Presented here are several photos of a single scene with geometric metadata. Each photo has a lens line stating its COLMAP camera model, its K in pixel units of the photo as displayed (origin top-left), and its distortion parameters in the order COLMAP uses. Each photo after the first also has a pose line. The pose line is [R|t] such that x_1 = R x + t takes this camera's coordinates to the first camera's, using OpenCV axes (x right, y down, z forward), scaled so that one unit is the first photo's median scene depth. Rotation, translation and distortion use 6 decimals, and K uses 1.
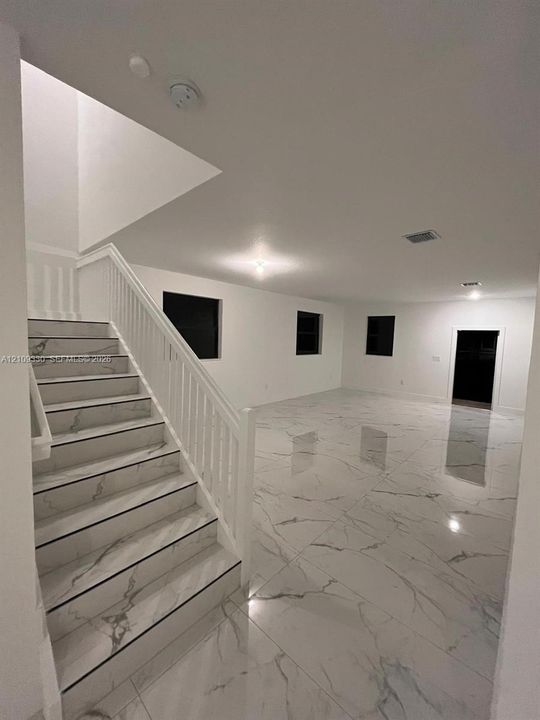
lens RADIAL K [[291.4, 0, 270.1], [0, 291.4, 354.4], [0, 0, 1]] dist [0.001058, -0.000340]
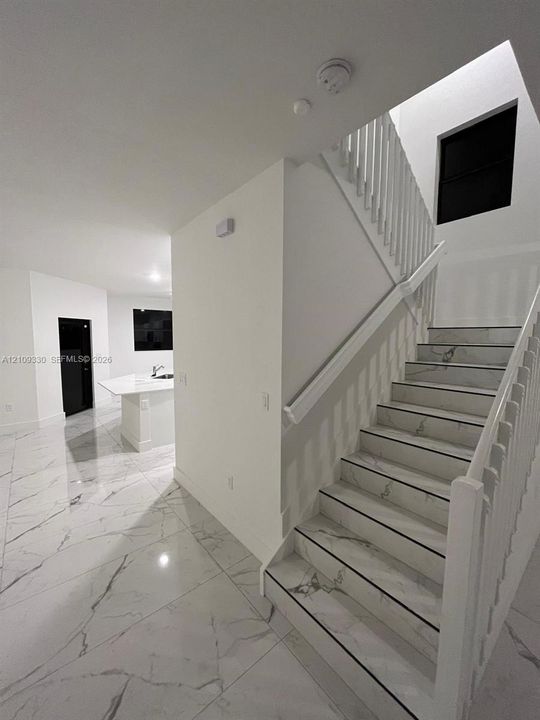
lens RADIAL K [[291.4, 0, 268.4], [0, 291.4, 358.7], [0, 0, 1]] dist [0.001058, -0.000340]
pose [[-0.134319, 0.045921, -0.989874, 0.442400], [-0.071258, 0.995892, 0.055869, -0.026811], [0.988373, 0.078041, -0.130495, 0.654048]]
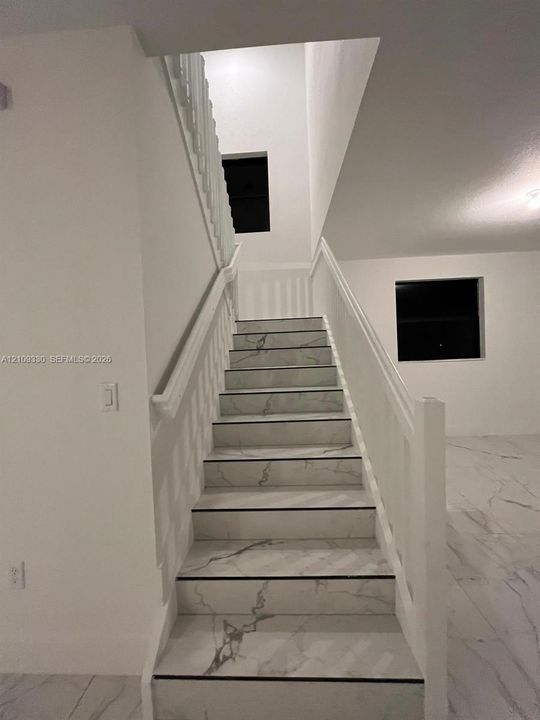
lens RADIAL K [[291.4, 0, 270.6], [0, 291.4, 358.2], [0, 0, 1]] dist [0.001058, -0.000340]
pose [[0.635689, -0.044906, -0.770638, 0.151030], [0.011894, 0.998758, -0.048388, 0.127554], [0.771853, 0.021594, 0.635434, 0.396356]]
